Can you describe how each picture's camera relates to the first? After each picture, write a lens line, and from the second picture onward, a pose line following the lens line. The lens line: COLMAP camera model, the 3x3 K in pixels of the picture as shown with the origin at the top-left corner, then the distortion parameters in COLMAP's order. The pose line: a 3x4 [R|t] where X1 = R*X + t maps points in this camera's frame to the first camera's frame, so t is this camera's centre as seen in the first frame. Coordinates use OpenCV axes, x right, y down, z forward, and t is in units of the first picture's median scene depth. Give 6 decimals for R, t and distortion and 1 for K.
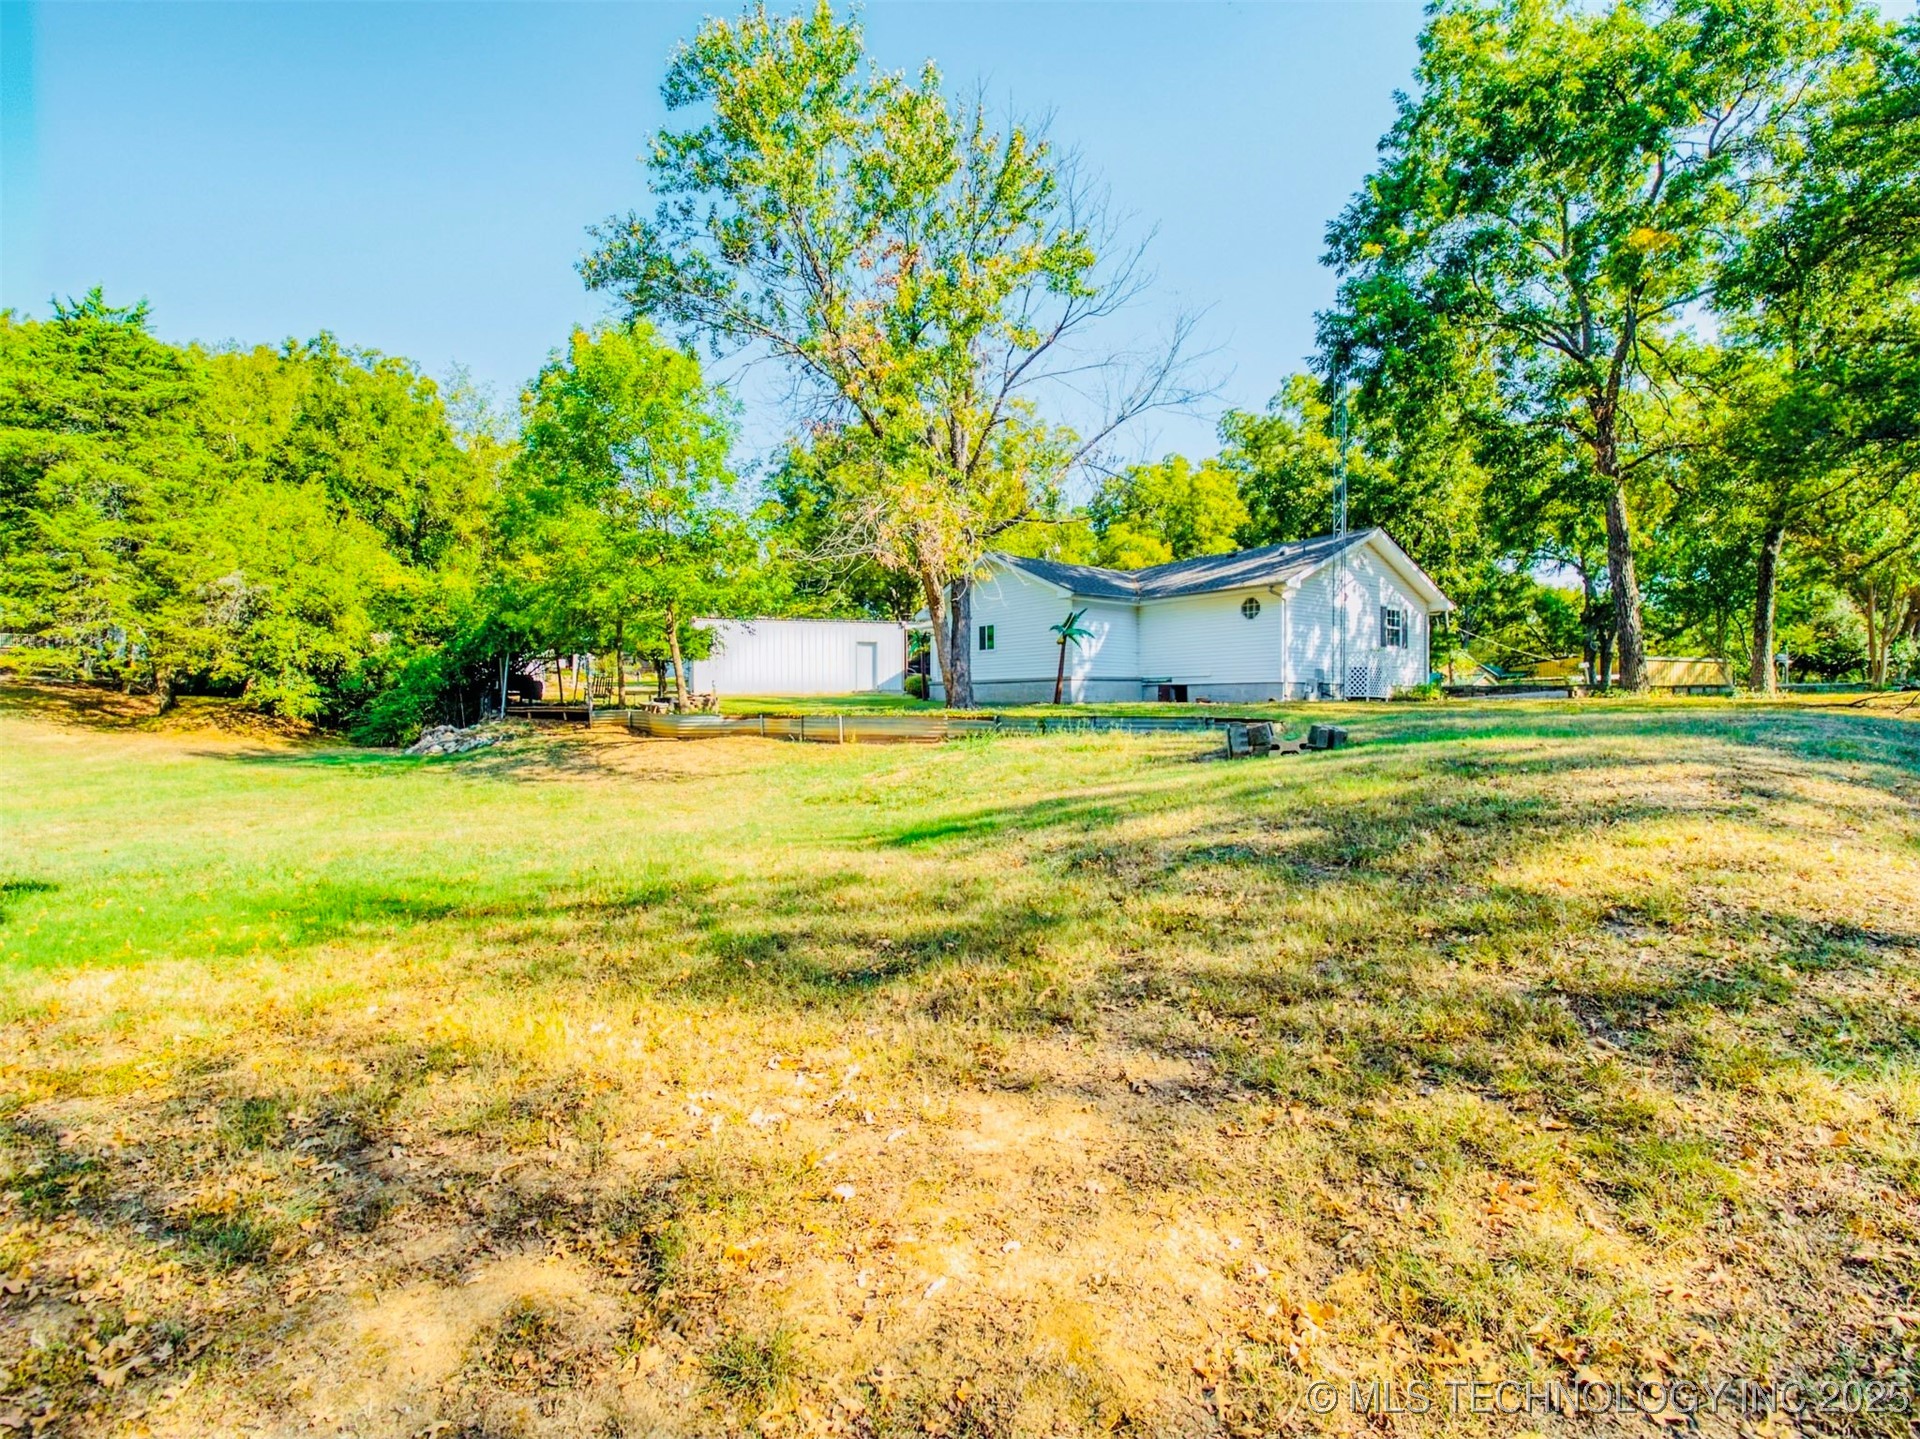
lens RADIAL K [[921.3, 0, 953.9], [0, 921.3, 715.6], [0, 0, 1]] dist [-0.037577, -0.003106]
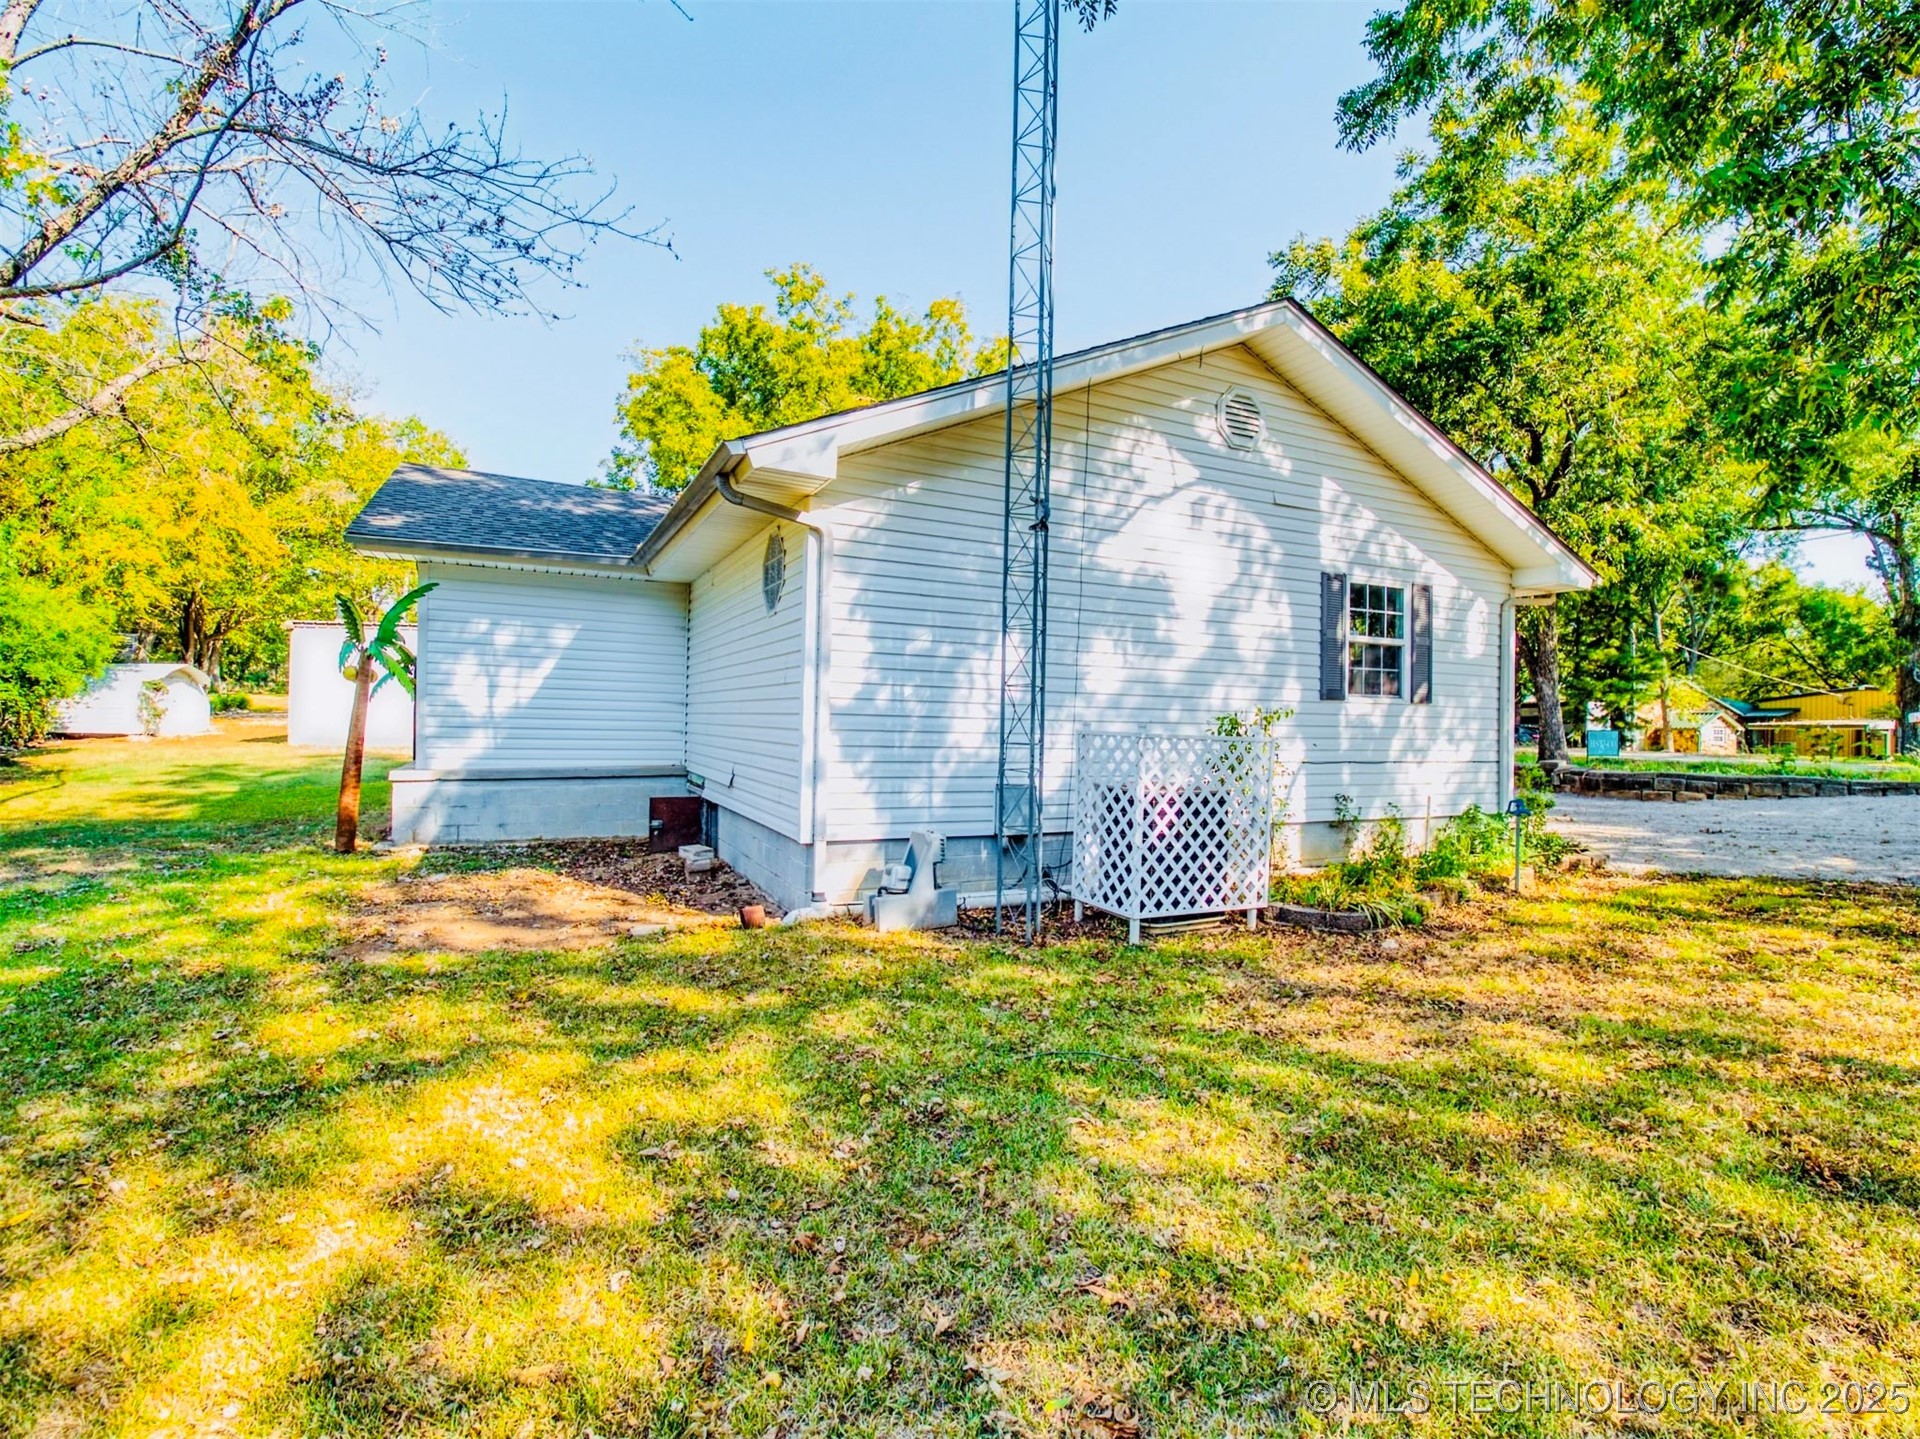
lens RADIAL K [[921.3, 0, 964.8], [0, 921.3, 718.5], [0, 0, 1]] dist [-0.037577, -0.003106]
pose [[0.984455, 0.016980, -0.174814, 0.165008], [-0.019033, 0.999768, -0.010077, -0.026191], [0.174602, 0.013247, 0.984550, 0.274935]]
